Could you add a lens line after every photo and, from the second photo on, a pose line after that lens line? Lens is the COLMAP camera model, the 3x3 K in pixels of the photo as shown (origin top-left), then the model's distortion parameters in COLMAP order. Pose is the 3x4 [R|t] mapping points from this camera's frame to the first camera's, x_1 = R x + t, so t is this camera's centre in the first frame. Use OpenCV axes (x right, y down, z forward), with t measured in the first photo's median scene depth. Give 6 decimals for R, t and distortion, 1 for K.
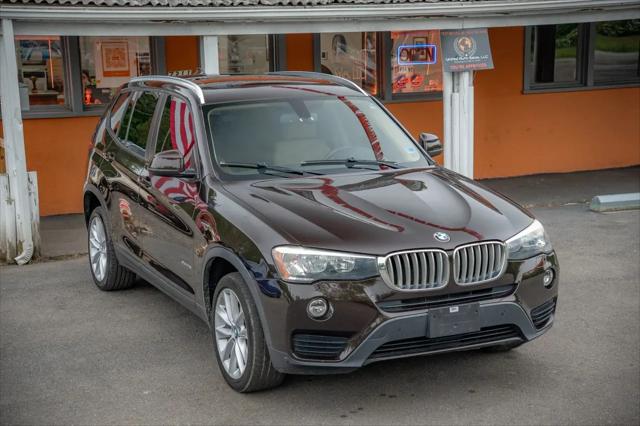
lens RADIAL K [[1133.3, 0, 319.4], [0, 1133.3, 206.7], [0, 0, 1]] dist [0.259189, 1.520748]
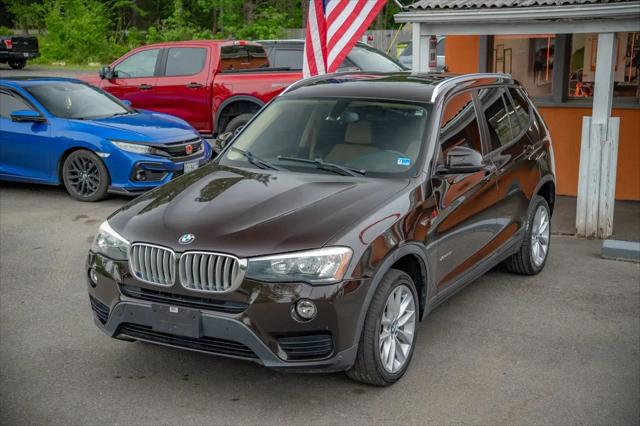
lens RADIAL K [[931.8, 0, 320.0], [0, 931.8, 213.0], [0, 0, 1]] dist [0.162283, 0.559400]
pose [[0.573817, 0.175660, -0.799924, 0.793862], [-0.137683, 0.983517, 0.117211, -0.104764], [0.807327, 0.042879, 0.588544, 0.564054]]
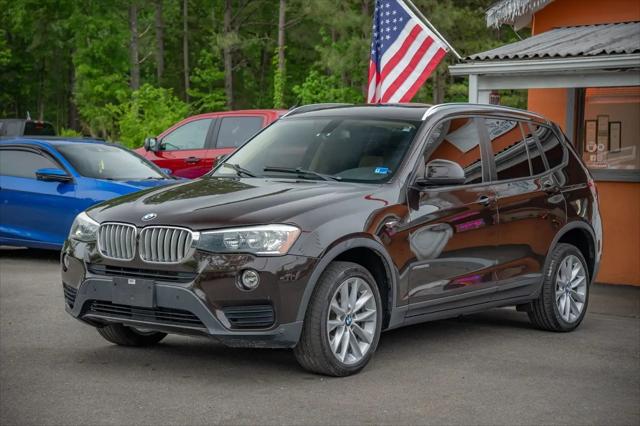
lens RADIAL K [[1266.2, 0, 310.1], [0, 1266.2, 212.0], [0, 0, 1]] dist [0.511911, 0.331009]
pose [[0.456347, 0.072651, -0.886831, 1.181002], [-0.173389, 0.984816, -0.008545, 0.005456], [0.872745, 0.157666, 0.462015, 0.535723]]
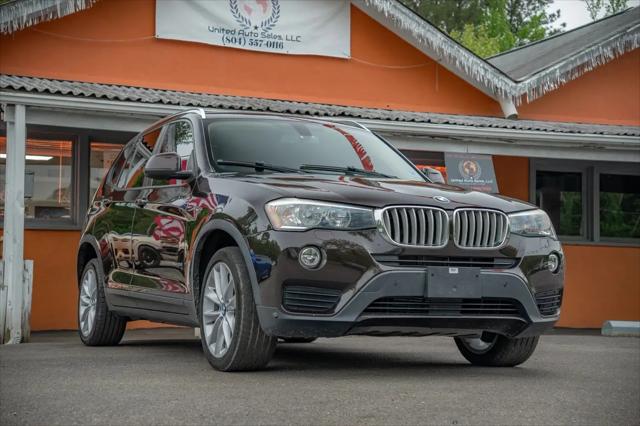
lens RADIAL K [[1133.3, 0, 319.4], [0, 1133.3, 206.7], [0, 0, 1]] dist [0.259189, 1.520748]
pose [[0.999491, 0.029467, -0.012223, 0.015012], [-0.031481, 0.973036, -0.228495, 0.240901], [0.005161, 0.228764, 0.973468, 0.057489]]
